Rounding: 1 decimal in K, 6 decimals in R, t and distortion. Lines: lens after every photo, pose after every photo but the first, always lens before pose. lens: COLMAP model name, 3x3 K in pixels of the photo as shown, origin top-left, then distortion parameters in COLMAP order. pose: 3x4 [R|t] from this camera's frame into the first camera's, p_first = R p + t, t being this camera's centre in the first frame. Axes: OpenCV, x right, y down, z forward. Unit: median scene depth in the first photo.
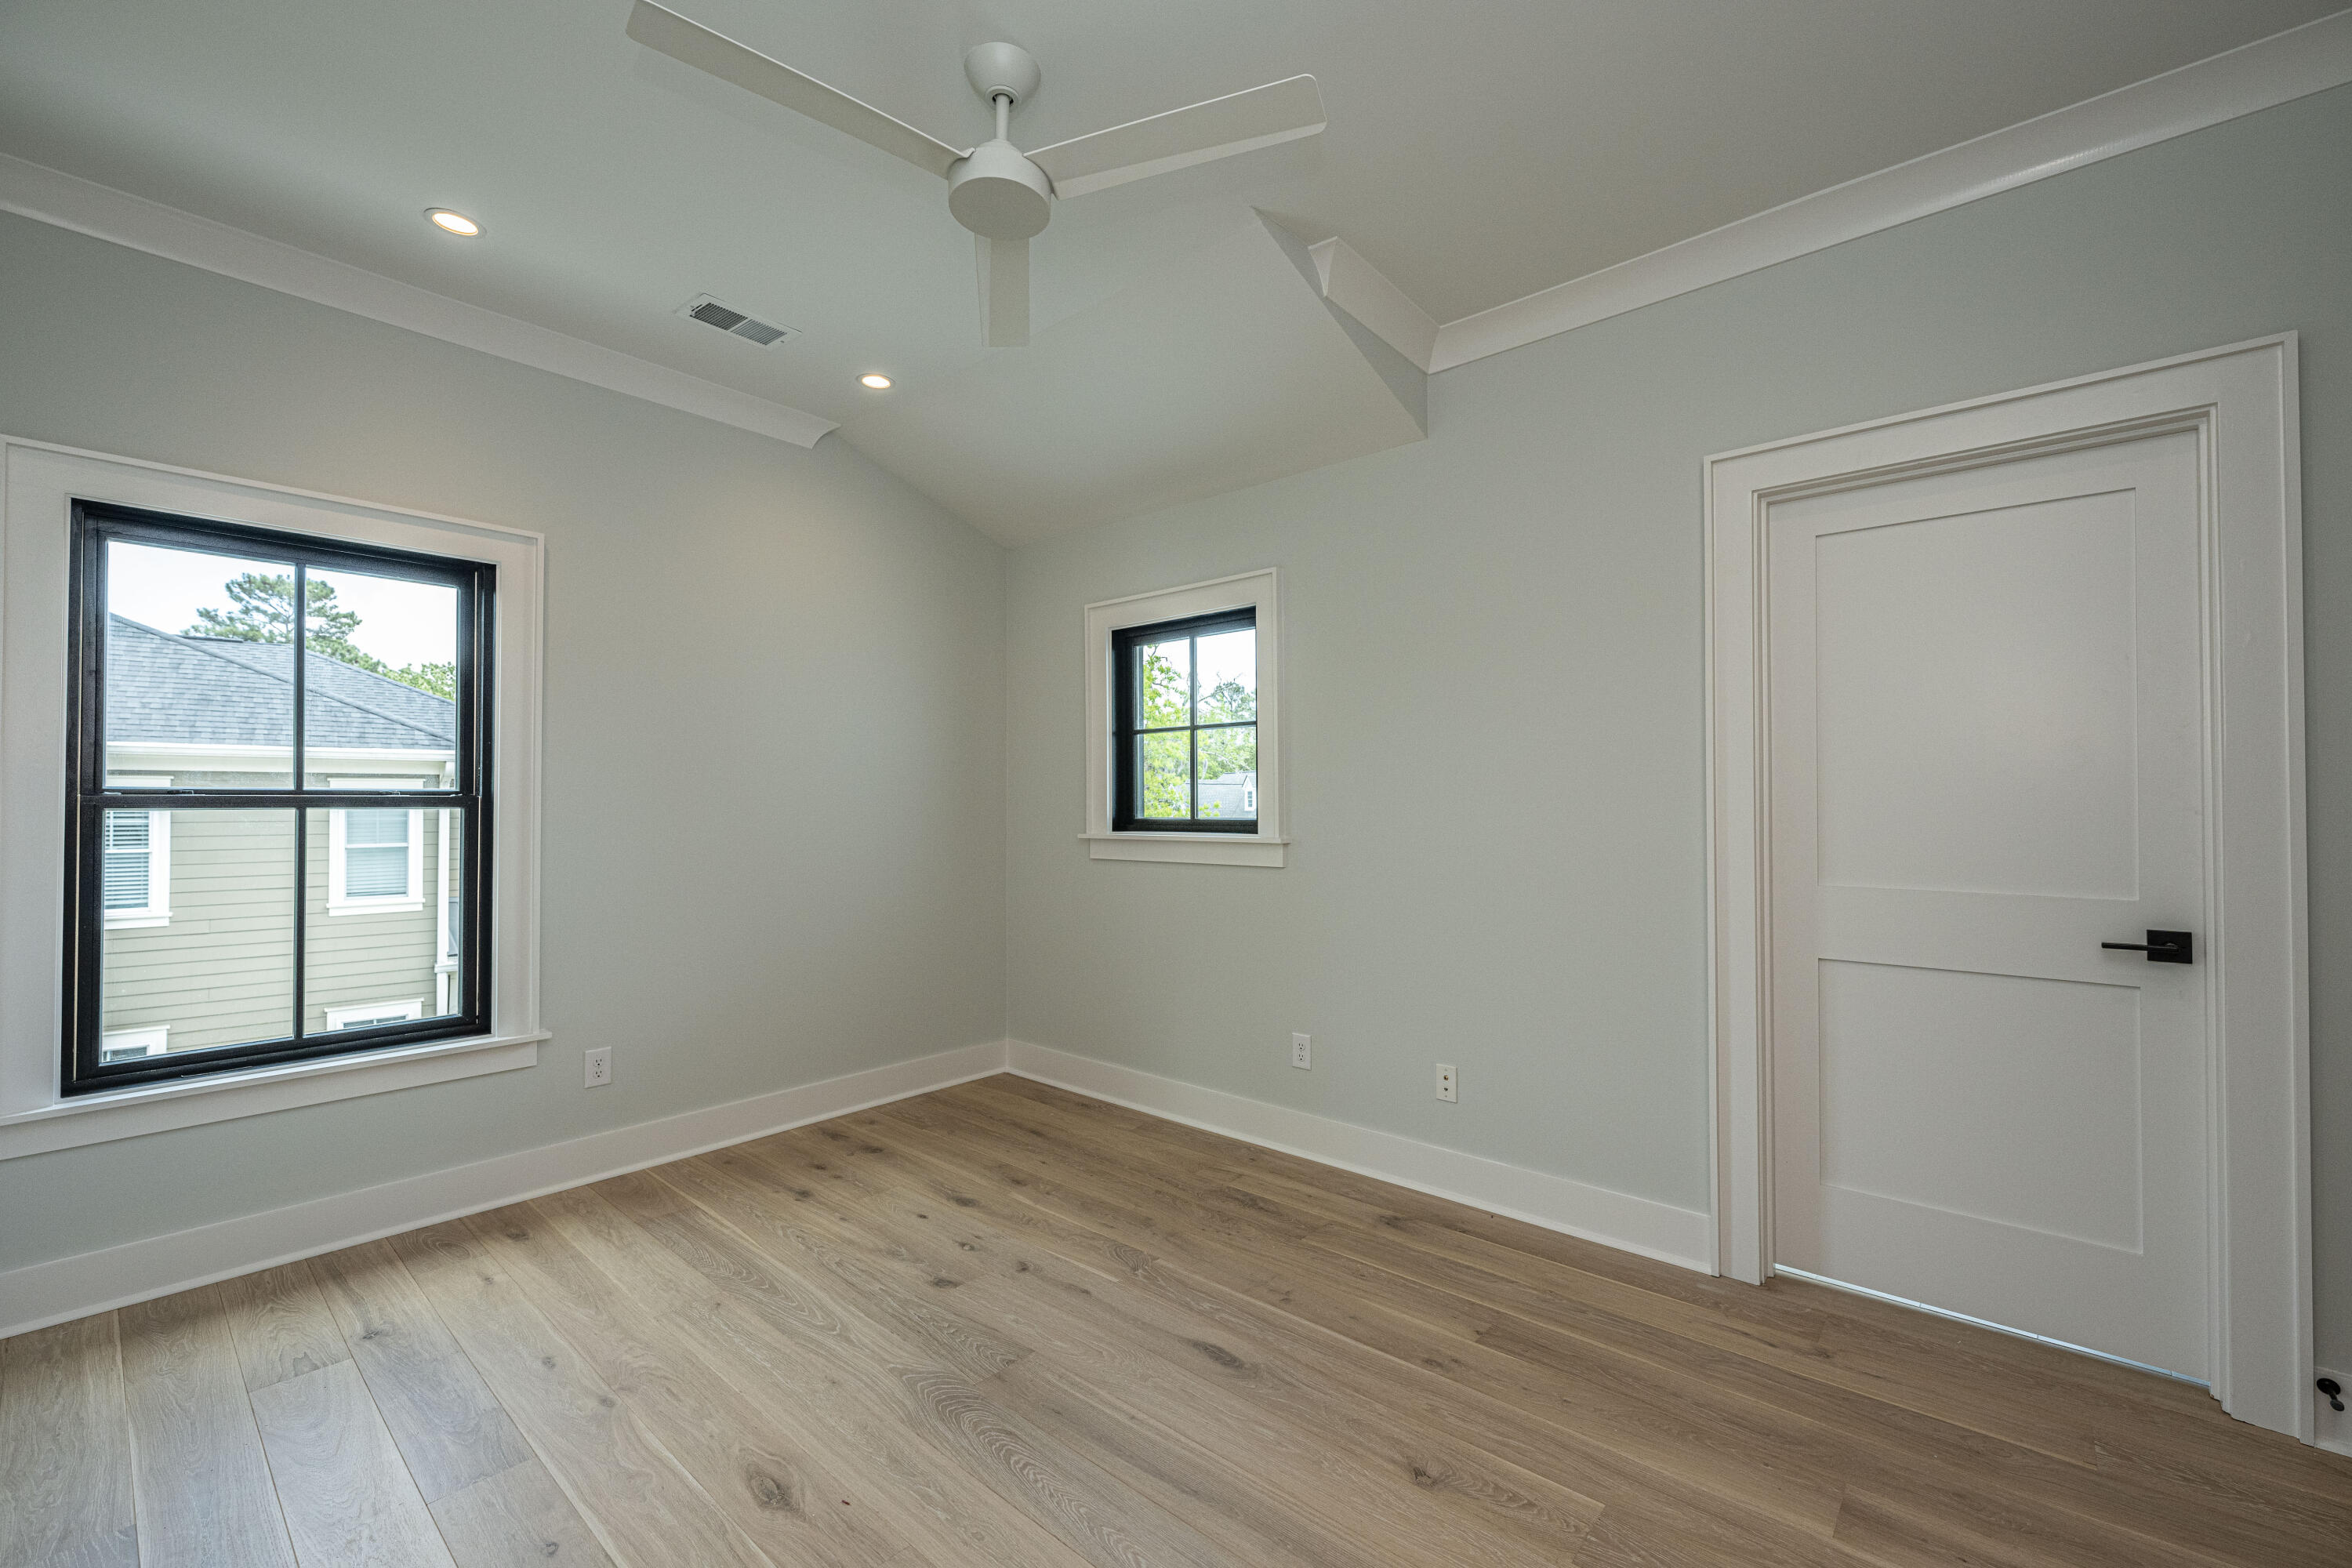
lens RADIAL K [[964.2, 0, 1216.5], [0, 964.2, 796.0], [0, 0, 1]] dist [0.000503, -0.000038]
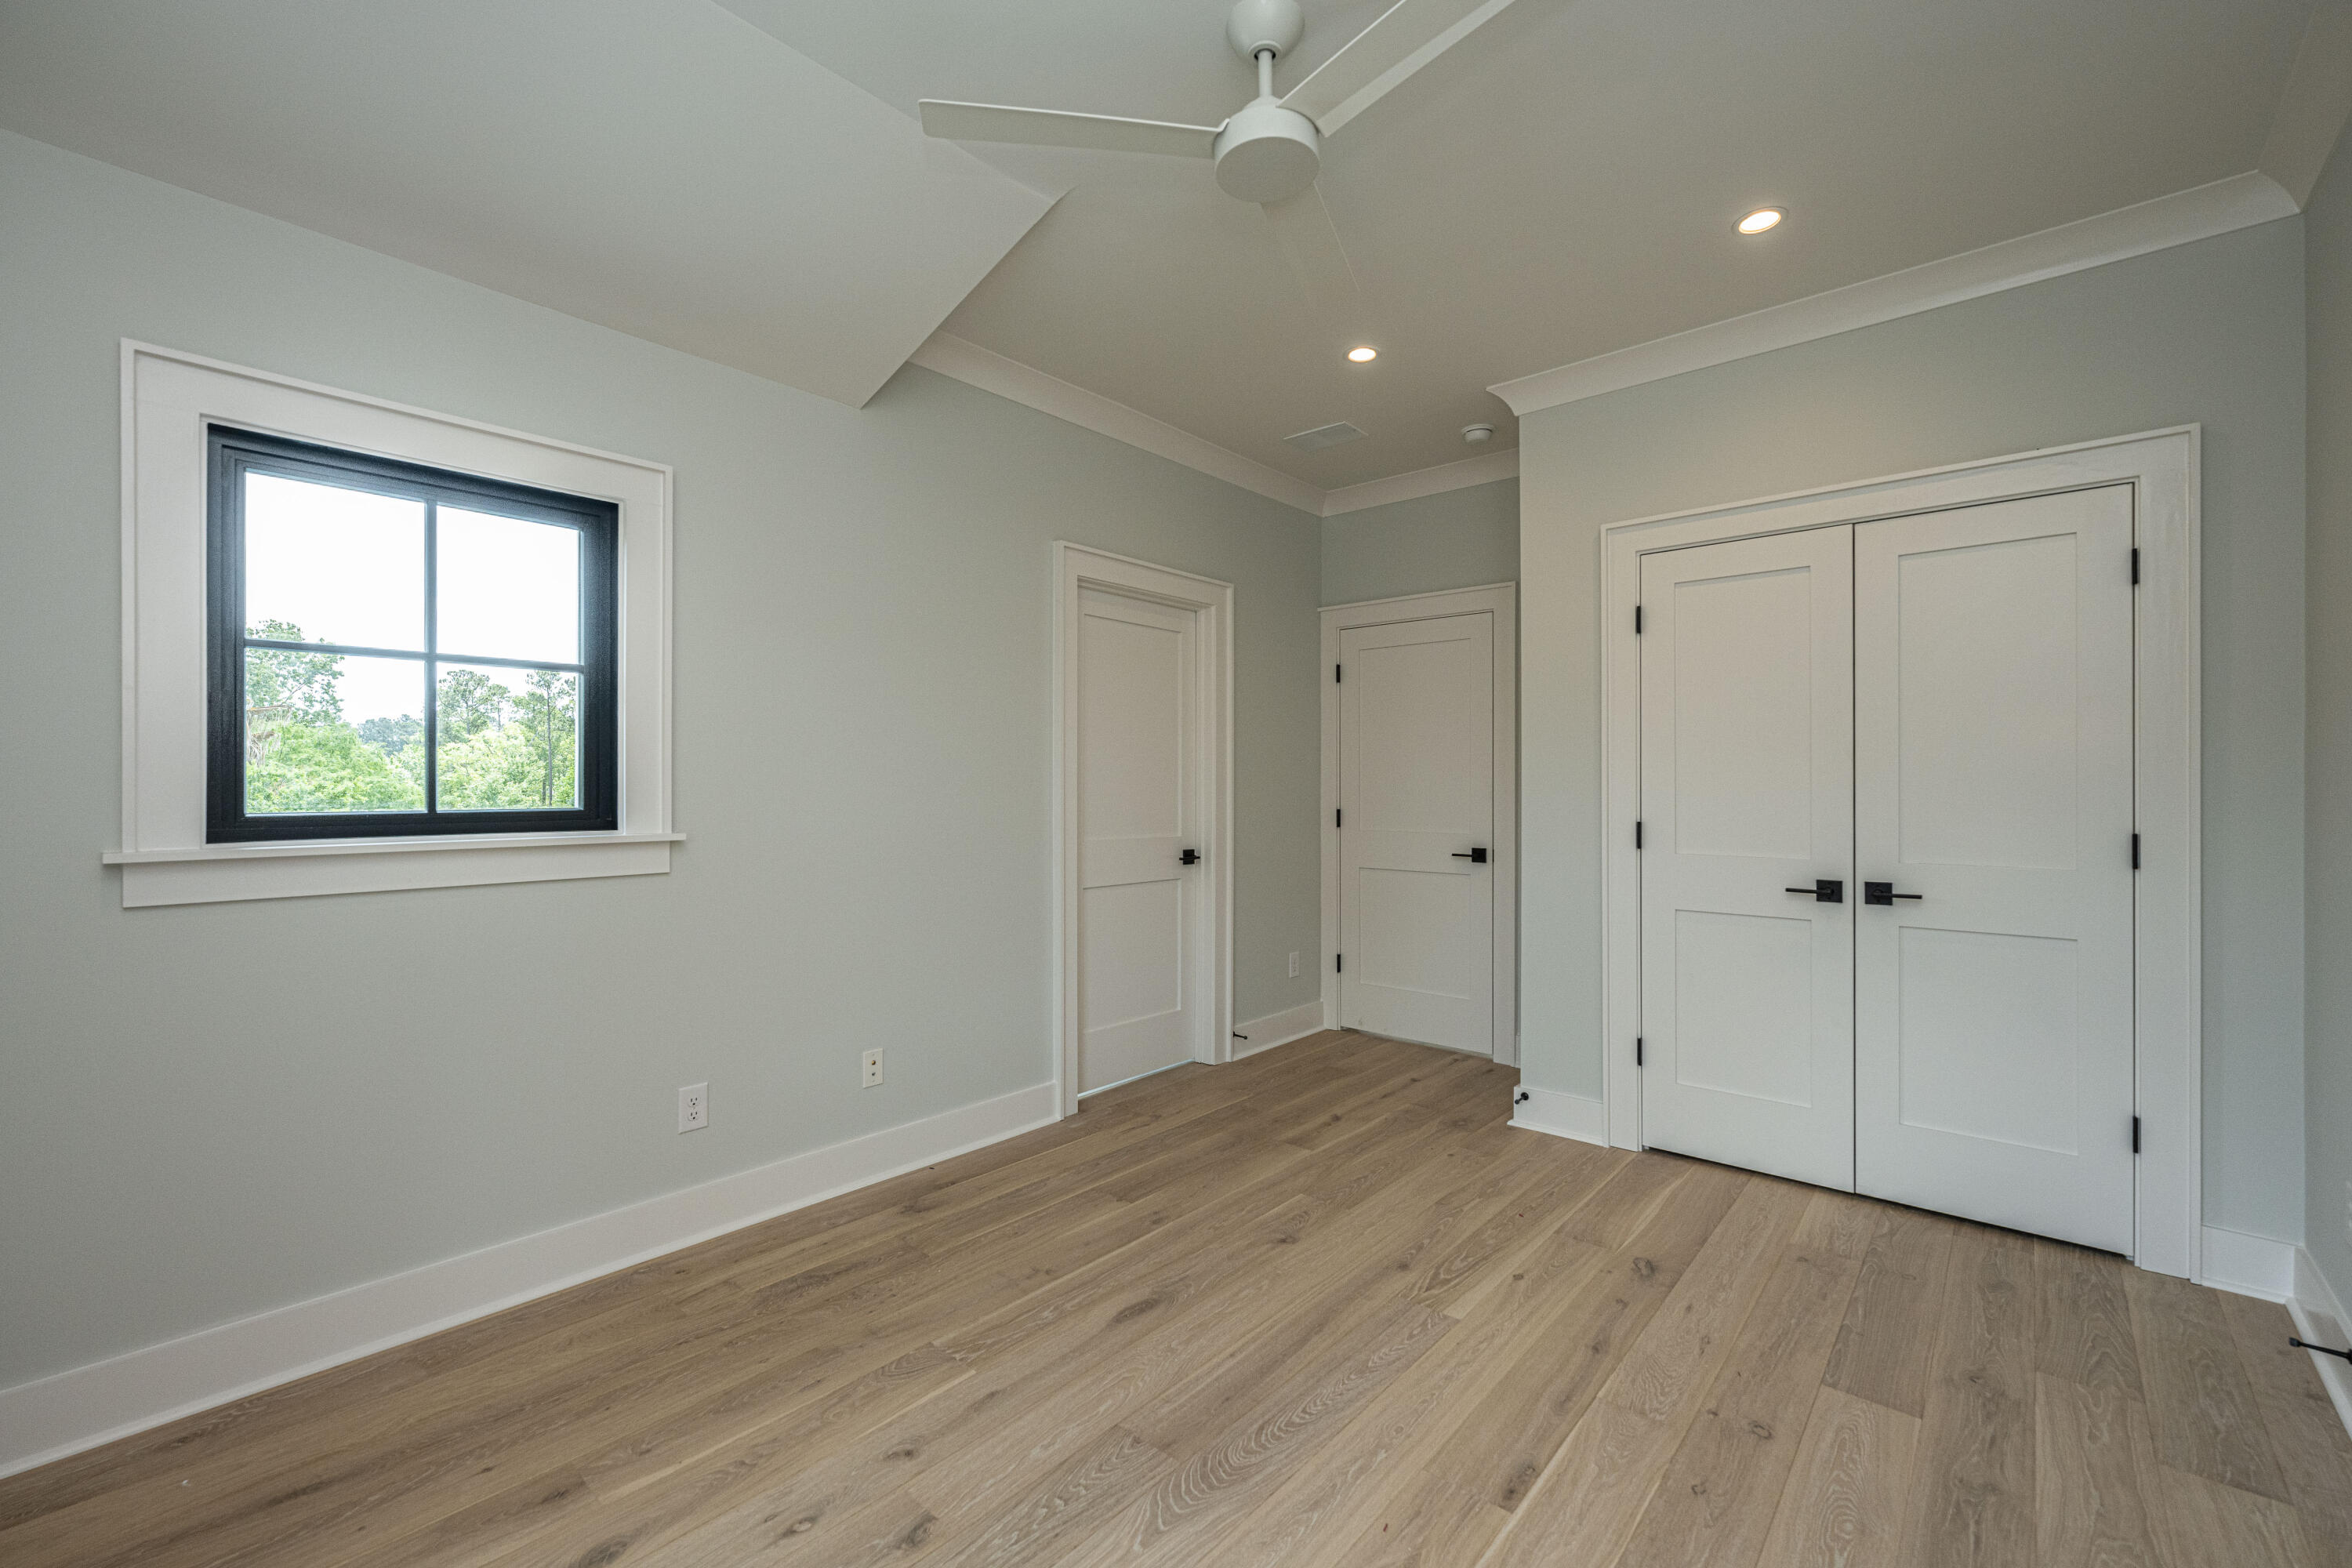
lens RADIAL K [[947.4, 0, 1183.2], [0, 947.4, 790.1], [0, 0, 1]] dist [-0.000681, -0.000141]
pose [[0.032969, -0.000883, 0.999456, -0.831998], [-0.010792, 0.999941, 0.001240, 0.006360], [-0.999398, -0.010827, 0.032958, 0.741807]]
